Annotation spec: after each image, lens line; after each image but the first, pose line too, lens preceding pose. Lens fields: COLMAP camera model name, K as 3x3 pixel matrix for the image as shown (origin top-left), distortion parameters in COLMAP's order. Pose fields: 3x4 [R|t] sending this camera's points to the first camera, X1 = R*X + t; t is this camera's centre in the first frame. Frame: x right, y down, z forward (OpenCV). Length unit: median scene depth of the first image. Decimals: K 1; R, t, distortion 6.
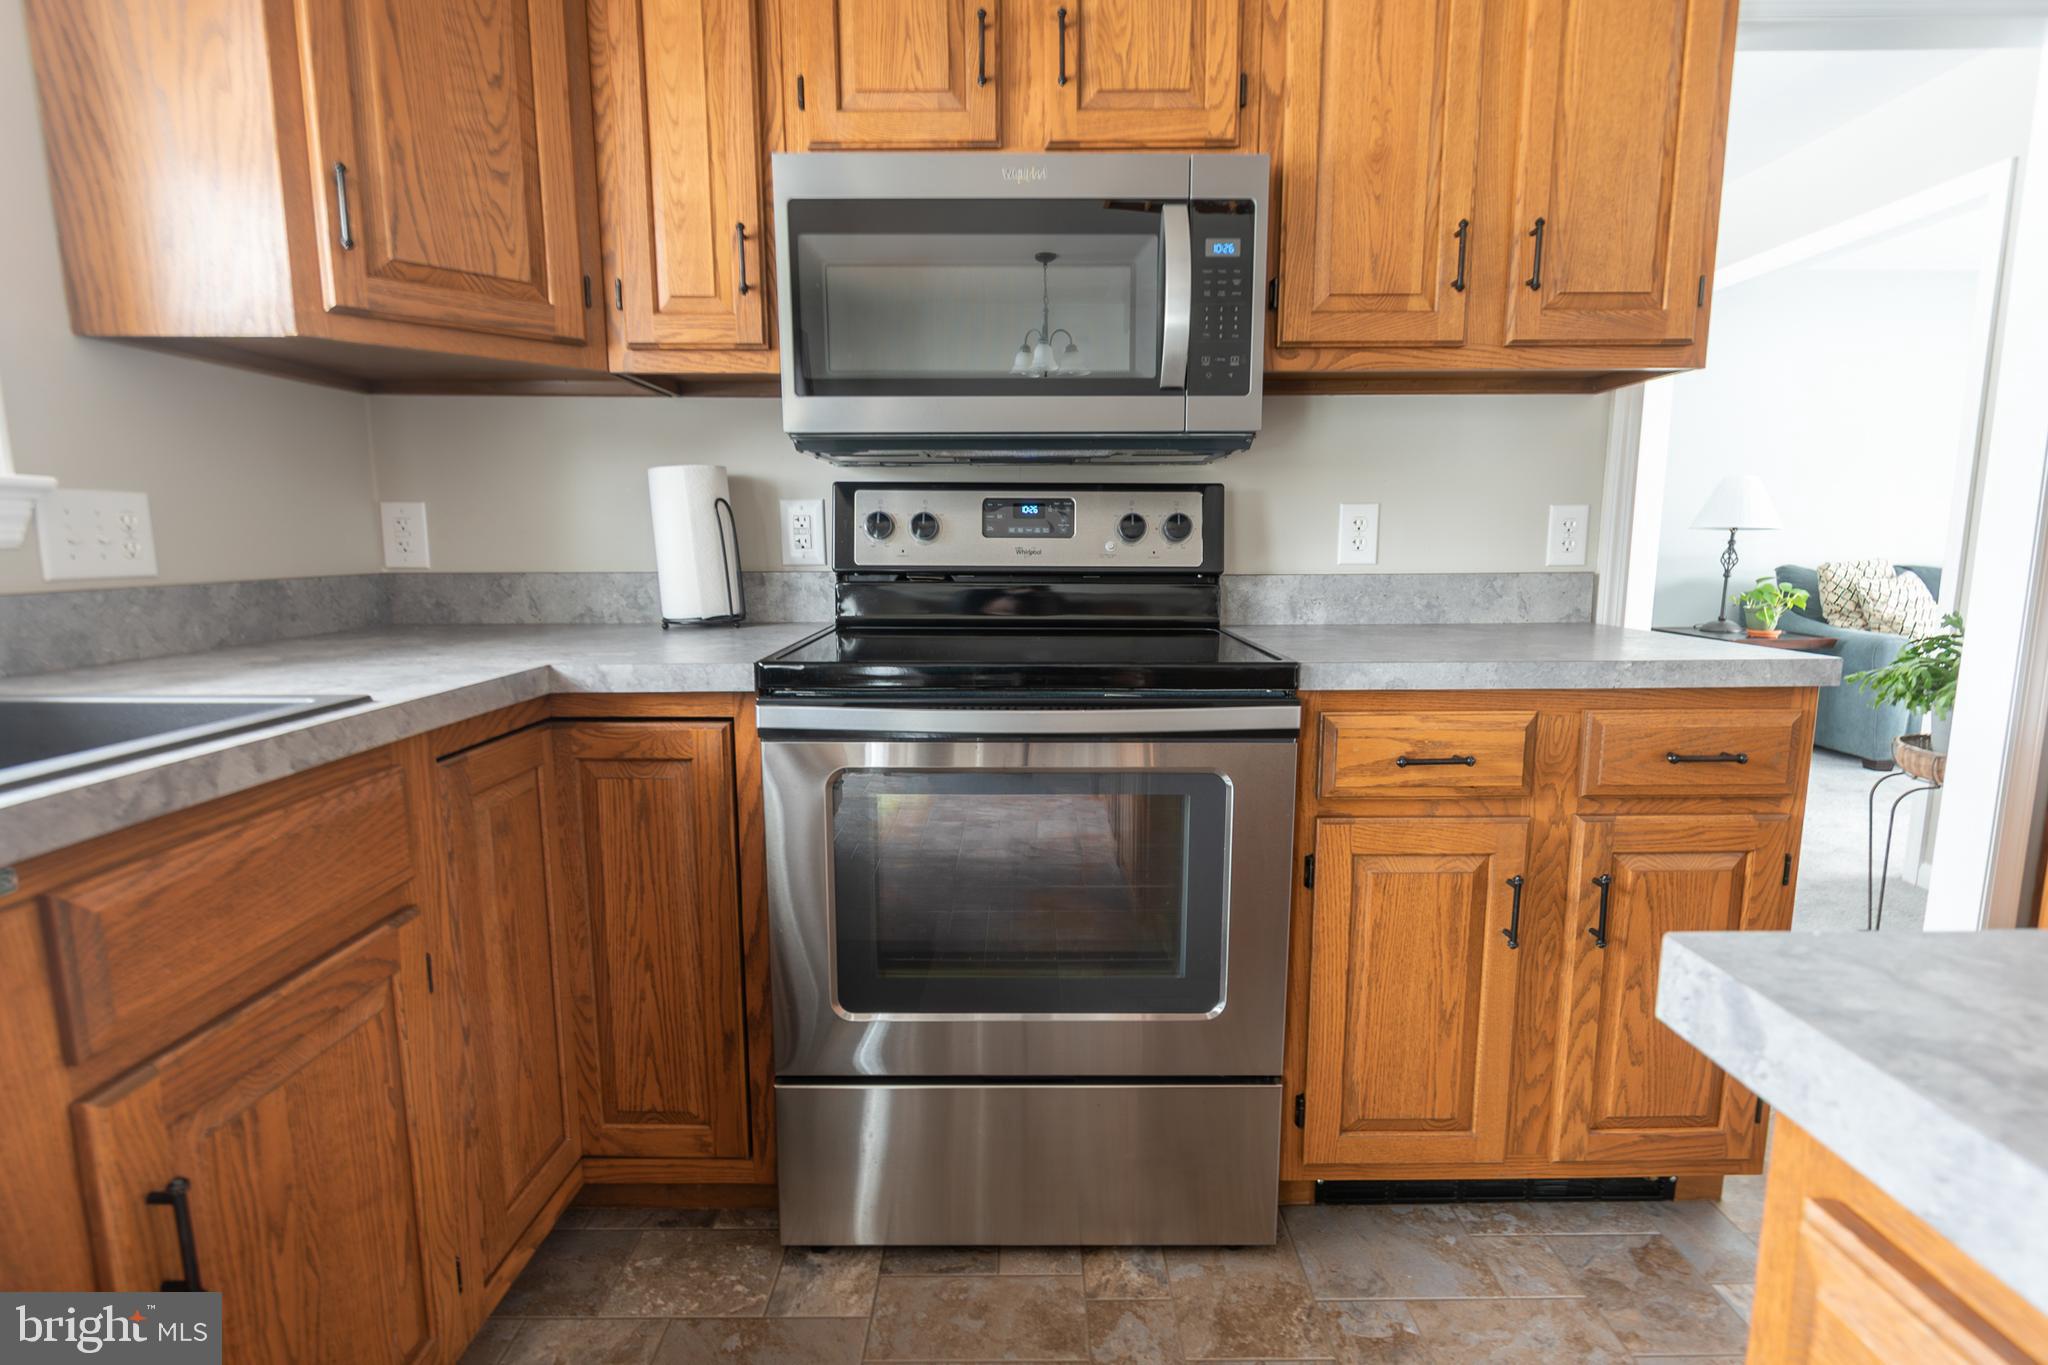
lens RADIAL K [[964.6, 0, 1028.2], [0, 964.6, 676.8], [0, 0, 1]] dist [0.000826, 0.000349]
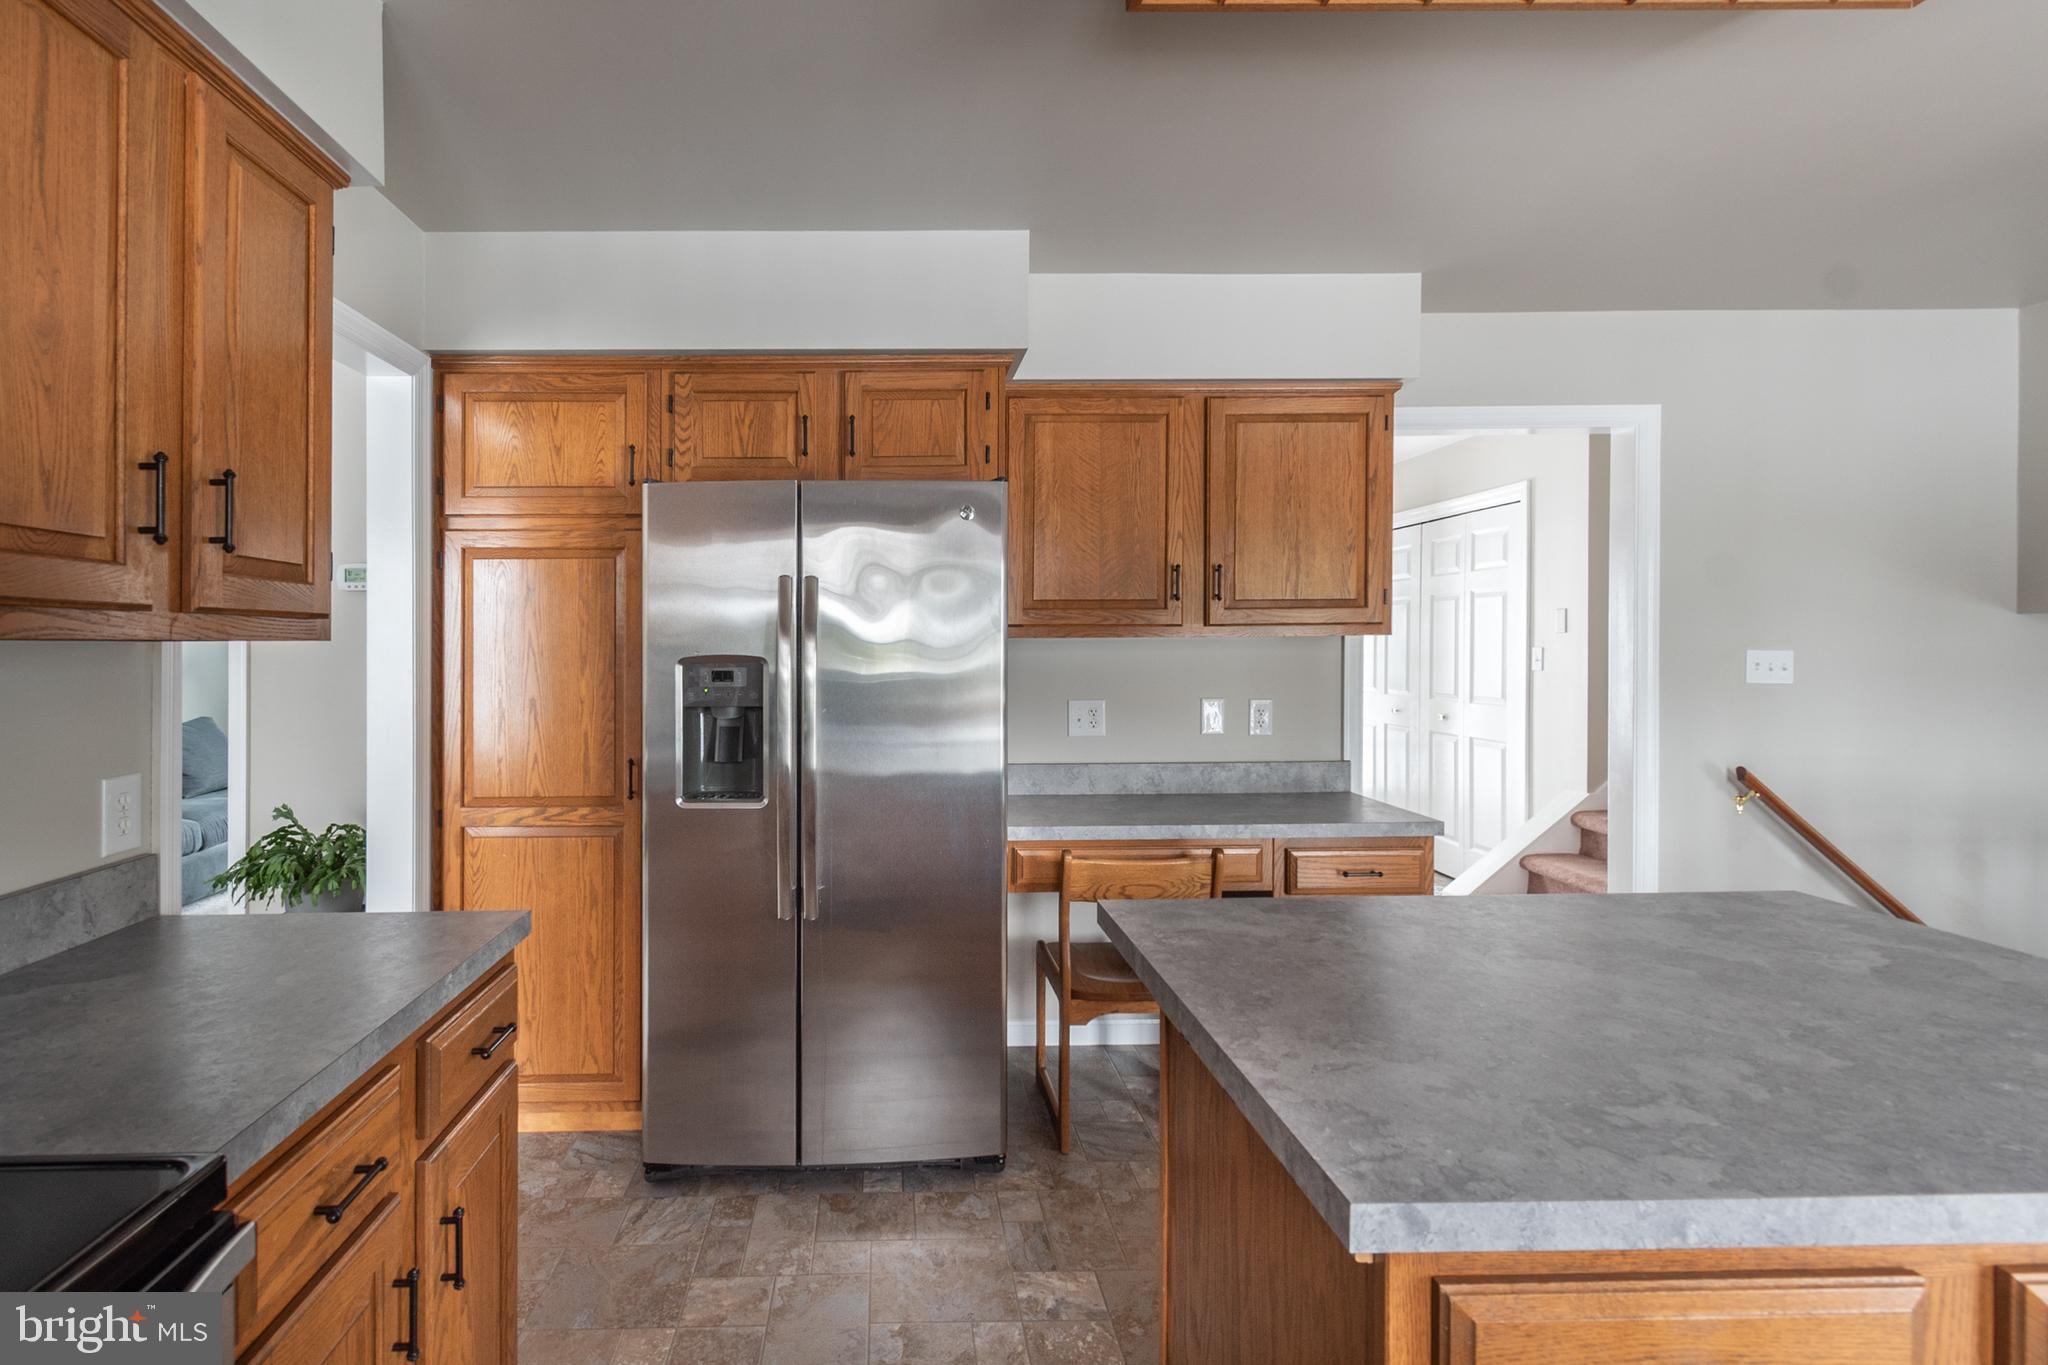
lens RADIAL K [[963.9, 0, 890.8], [0, 963.9, 650.1], [0, 0, 1]] dist [0.001976, 0.000048]
pose [[-0.011559, -0.001500, 0.999932, -0.299207], [0.151101, 0.988513, 0.003230, -0.237449], [-0.988451, 0.151128, -0.011199, 0.468881]]
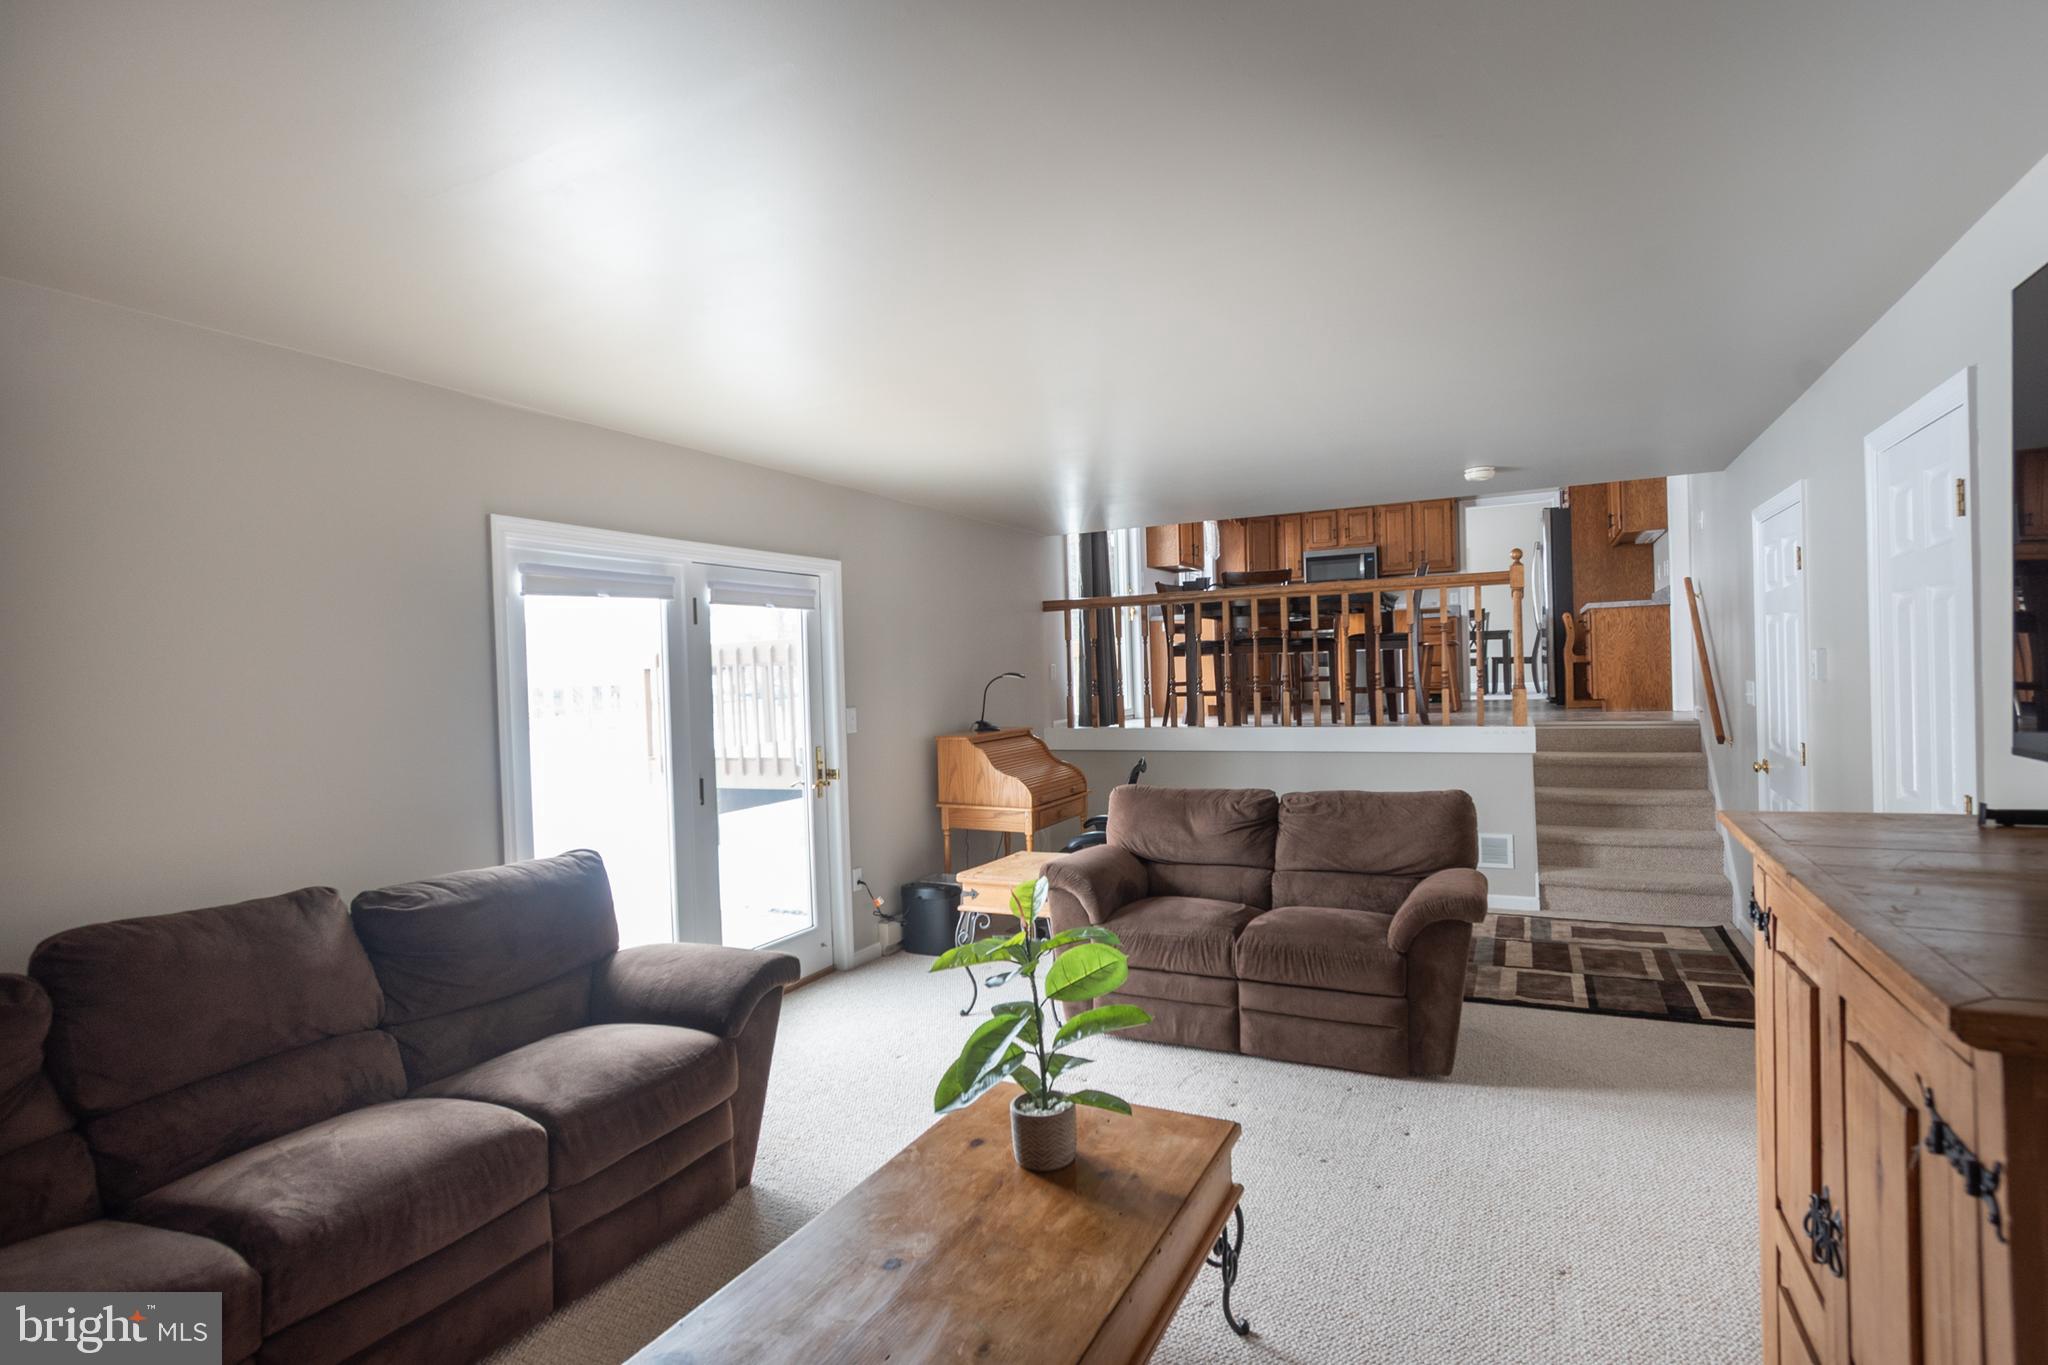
lens RADIAL K [[1003.5, 0, 1024.5], [0, 1003.5, 682.7], [0, 0, 1]] dist [-0.002986, -0.000412]
pose [[0.891257, -0.028784, -0.452584, 1.195850], [-0.037313, 0.989945, -0.136441, 1.473697], [0.451961, 0.138491, 0.881222, -6.196614]]
